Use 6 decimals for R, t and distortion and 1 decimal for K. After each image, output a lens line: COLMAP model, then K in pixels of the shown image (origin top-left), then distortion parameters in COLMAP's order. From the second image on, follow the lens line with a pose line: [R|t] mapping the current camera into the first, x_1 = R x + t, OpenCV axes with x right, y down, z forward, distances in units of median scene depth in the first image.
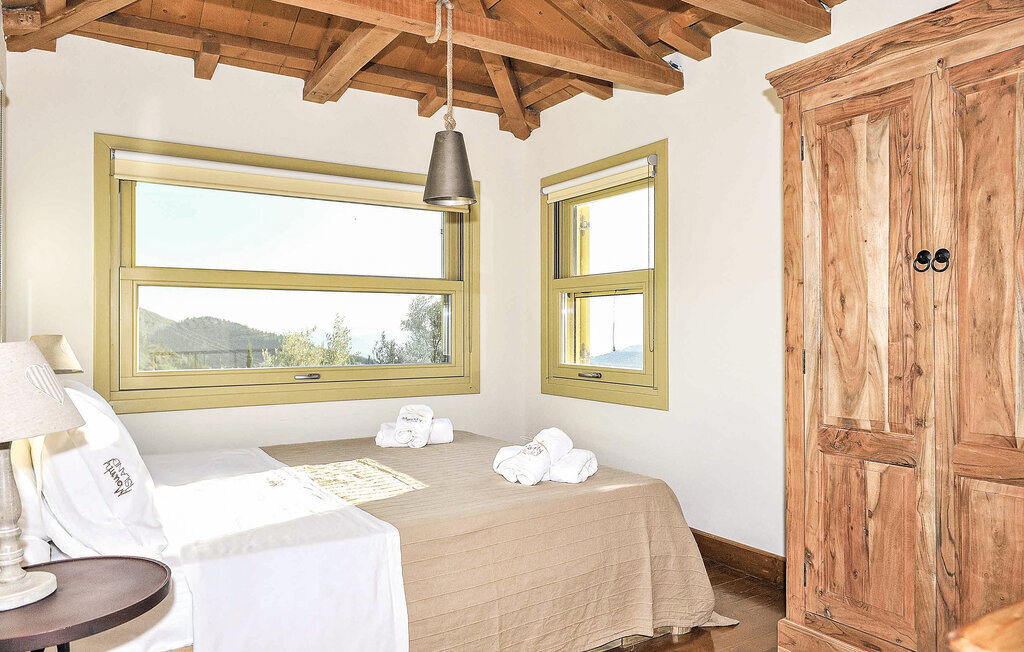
lens RADIAL K [[700.1, 0, 512.0], [0, 700.1, 326.0], [0, 0, 1]] dist [-0.043083, 0.000284]
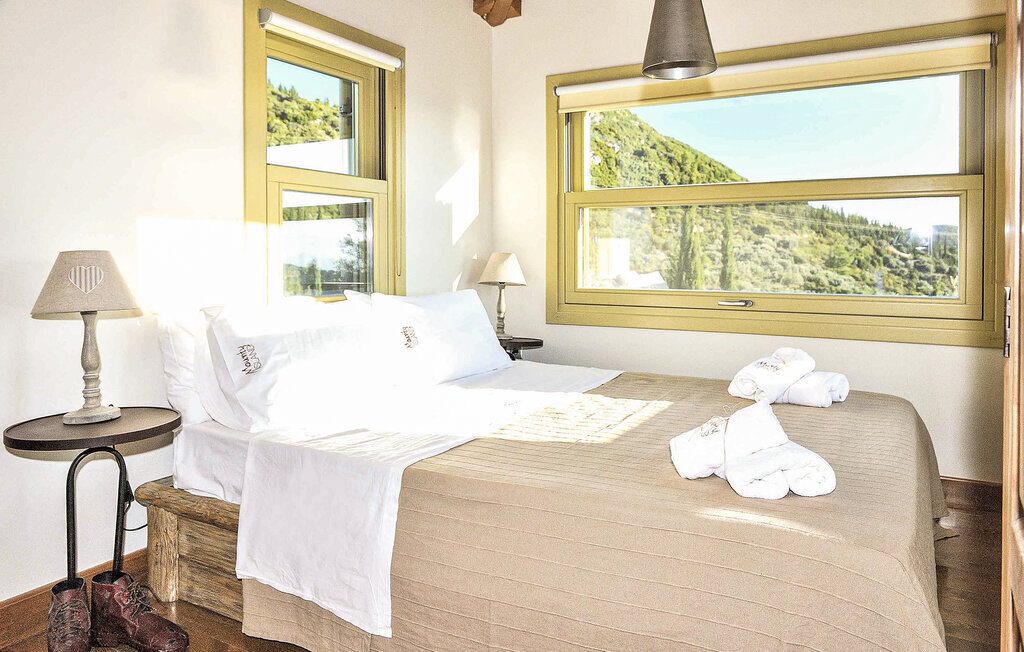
lens RADIAL K [[703.4, 0, 512.0], [0, 703.4, 266.9], [0, 0, 1]] dist [-0.000415, -0.000153]
pose [[0.458724, 0.011020, -0.888510, 0.615091], [0.003723, 0.999890, 0.014323, 0.025021], [0.888571, -0.009878, 0.458633, 0.645929]]
